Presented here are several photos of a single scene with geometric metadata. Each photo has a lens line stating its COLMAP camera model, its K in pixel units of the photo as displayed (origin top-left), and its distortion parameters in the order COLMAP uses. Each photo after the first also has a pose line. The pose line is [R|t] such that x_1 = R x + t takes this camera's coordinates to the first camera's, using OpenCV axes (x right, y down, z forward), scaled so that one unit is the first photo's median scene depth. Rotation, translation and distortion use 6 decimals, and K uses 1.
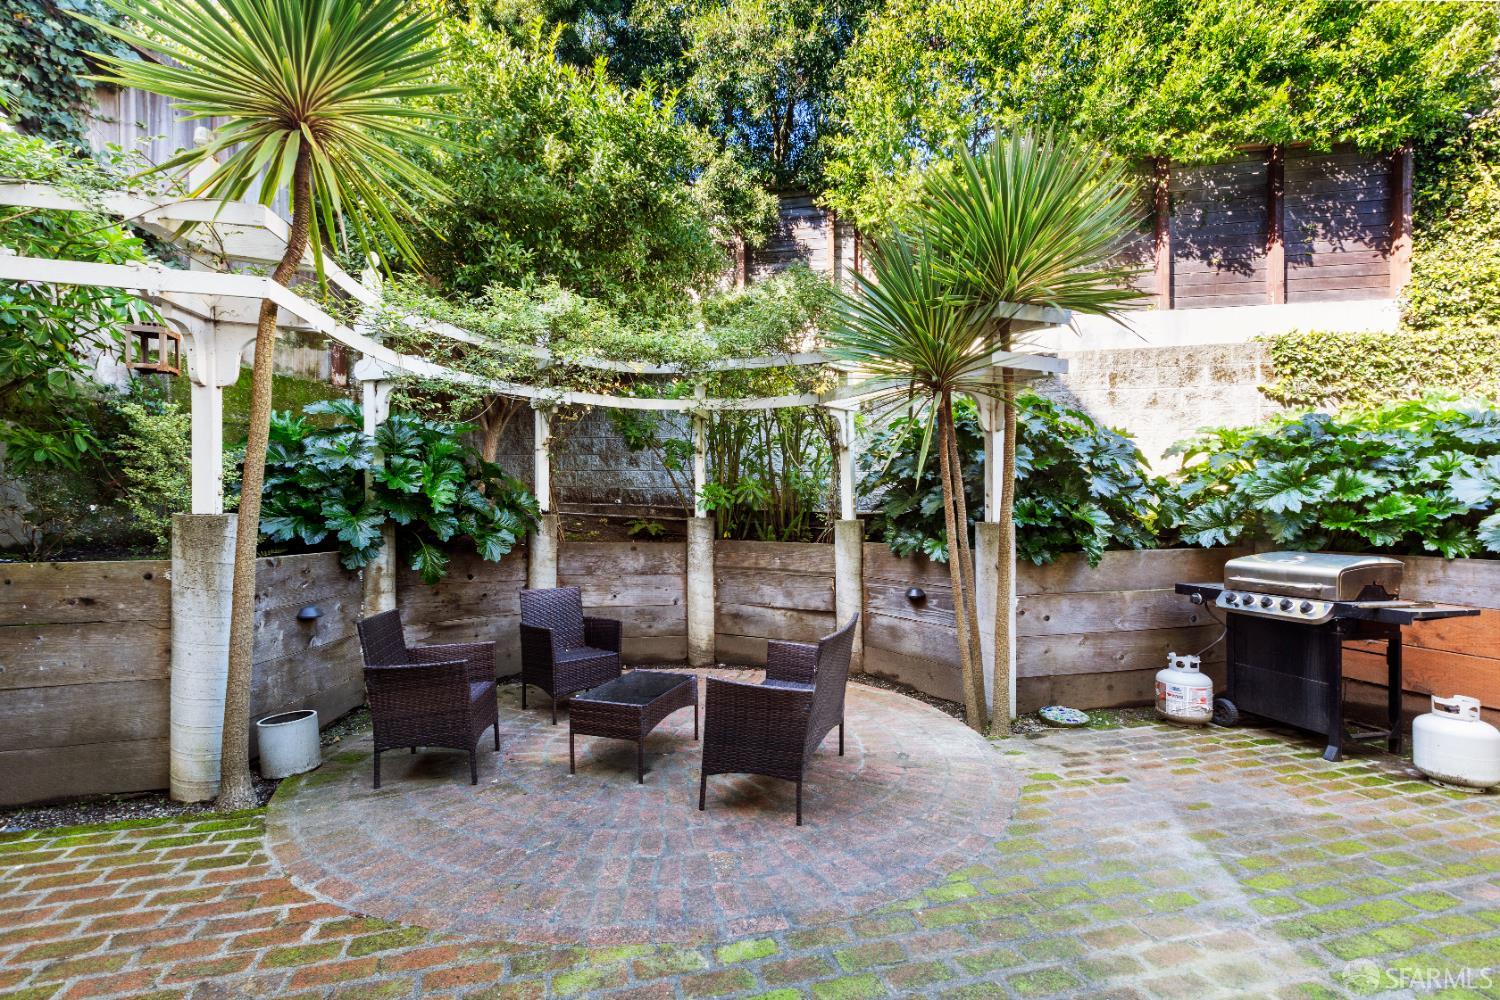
lens RADIAL K [[682.0, 0, 748.4], [0, 682.0, 511.7], [0, 0, 1]] dist [-0.001387, 0.000166]
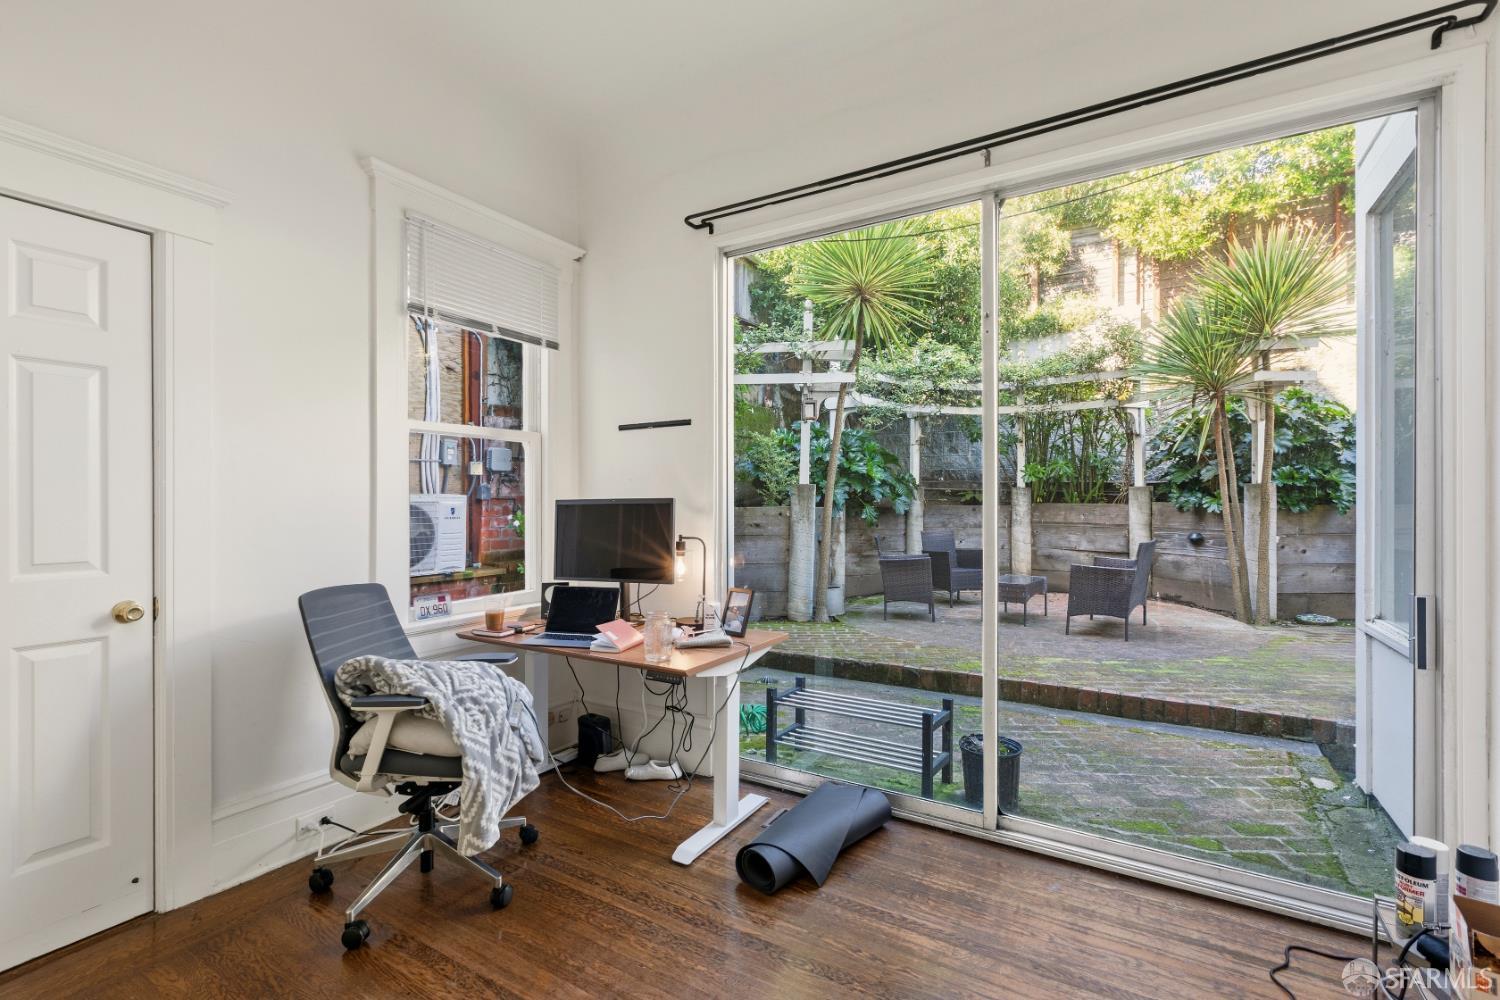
lens RADIAL K [[684.6, 0, 755.8], [0, 684.6, 520.3], [0, 0, 1]] dist [0.001725, 0.000210]
pose [[0.947954, -0.003859, -0.318384, -0.180150], [0.014710, 0.999390, 0.031687, 0.030017], [0.318067, -0.034721, 0.947432, -0.686016]]
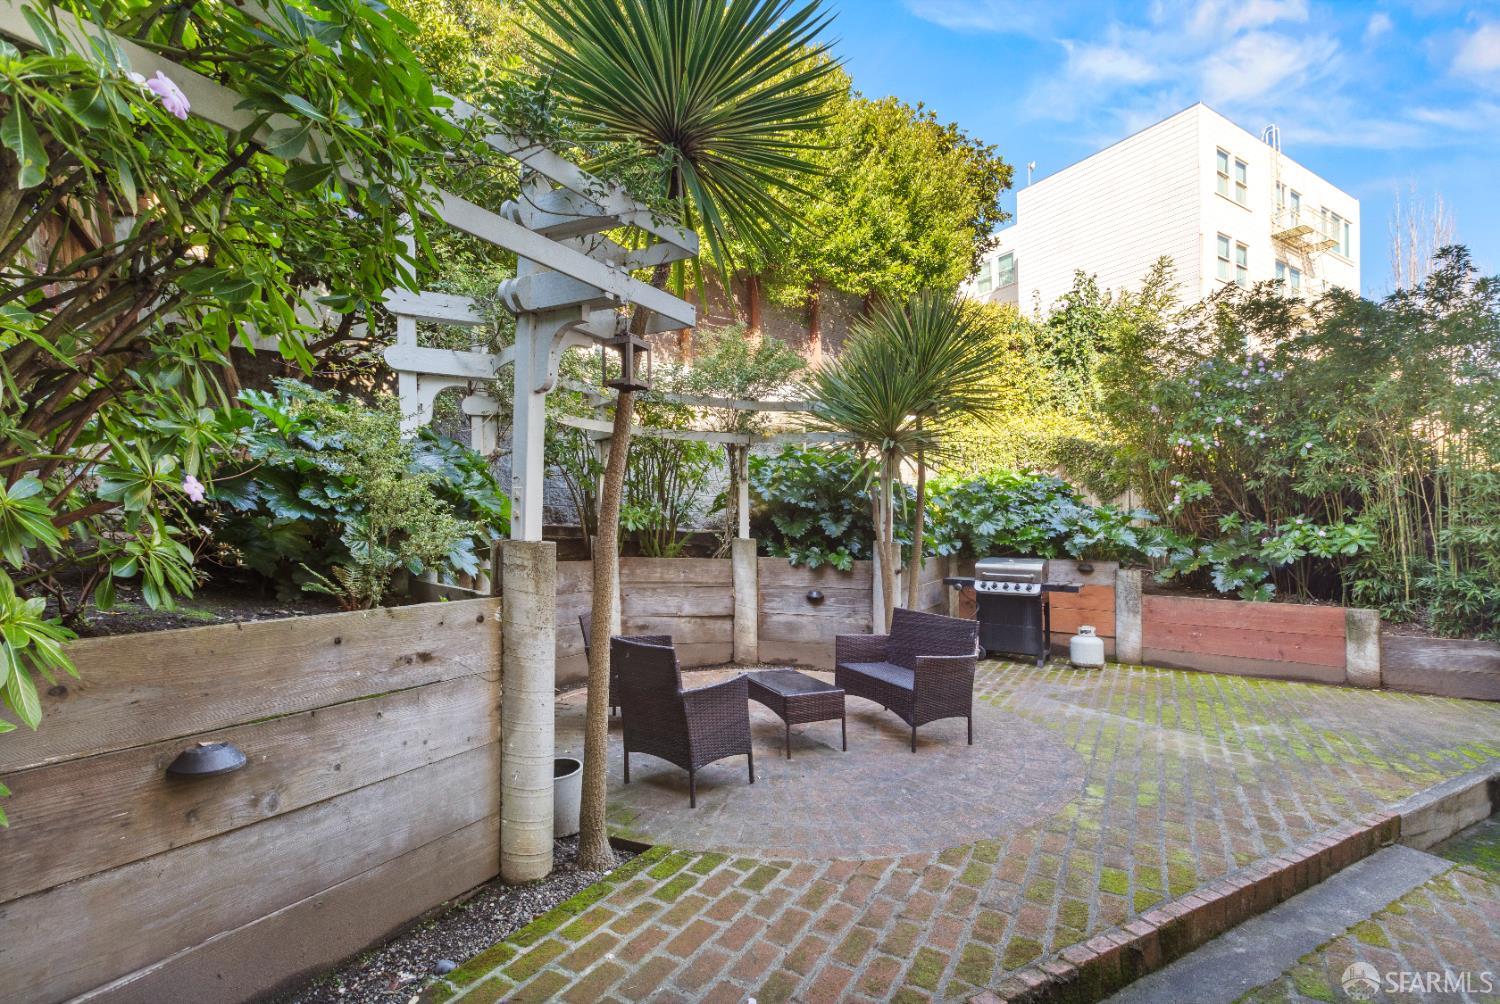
lens RADIAL K [[673.1, 0, 750.0], [0, 673.1, 502.0], [0, 0, 1]] dist [0.000879, 0.000028]
pose [[0.741945, 0.034169, 0.669589, -0.780946], [-0.016441, 0.999327, -0.032779, -0.015541], [-0.670259, 0.013312, 0.742008, 0.120956]]
